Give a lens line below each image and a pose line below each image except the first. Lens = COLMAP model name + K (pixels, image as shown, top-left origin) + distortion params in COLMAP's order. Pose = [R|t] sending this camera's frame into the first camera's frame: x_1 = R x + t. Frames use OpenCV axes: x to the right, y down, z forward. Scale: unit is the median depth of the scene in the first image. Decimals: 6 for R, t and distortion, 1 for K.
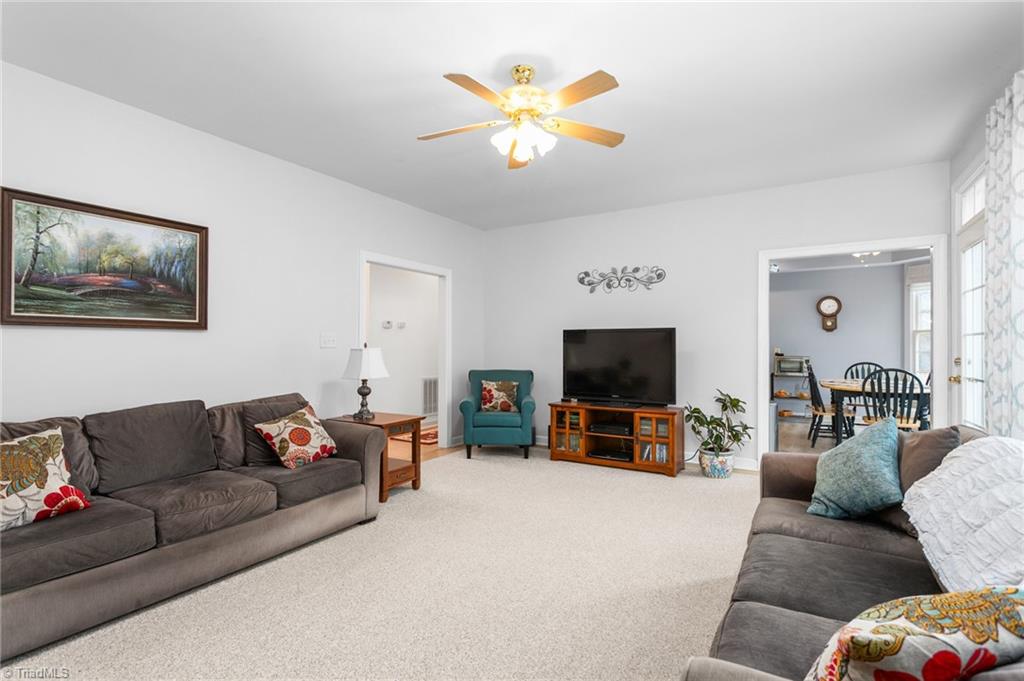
lens RADIAL K [[486.7, 0, 518.9], [0, 486.7, 342.2], [0, 0, 1]] dist [-0.003466, 0.002339]
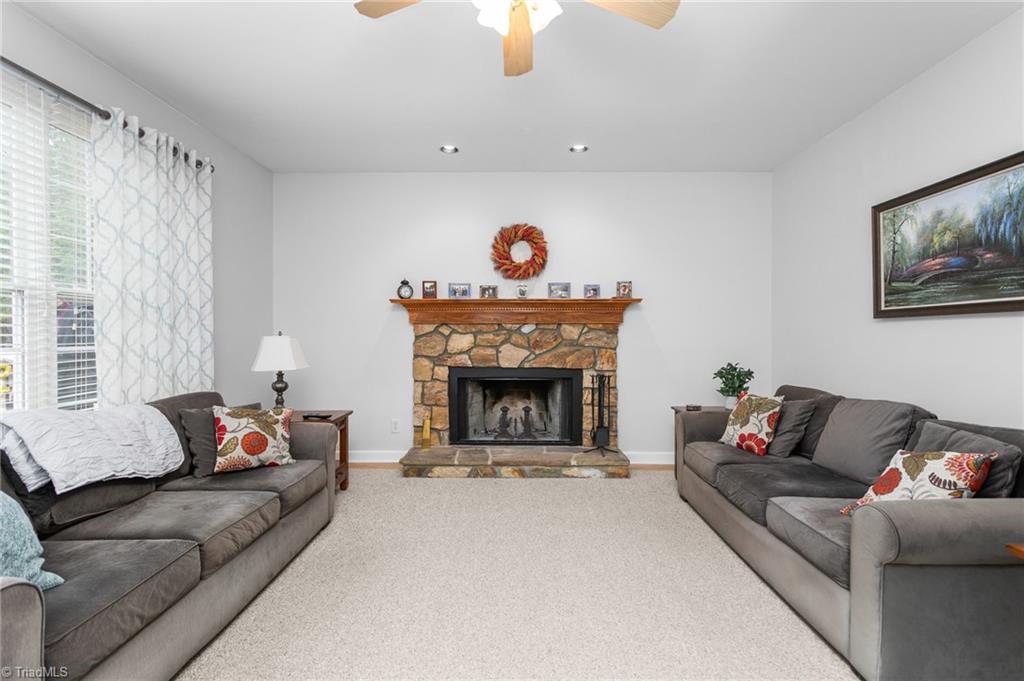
lens RADIAL K [[486.7, 0, 517.9], [0, 486.7, 340.0], [0, 0, 1]] dist [-0.003466, 0.002339]
pose [[-0.865599, 0.001072, -0.500736, 0.288047], [0.000347, 0.999999, 0.001540, 0.013598], [0.500737, 0.001159, -0.865599, 1.417456]]
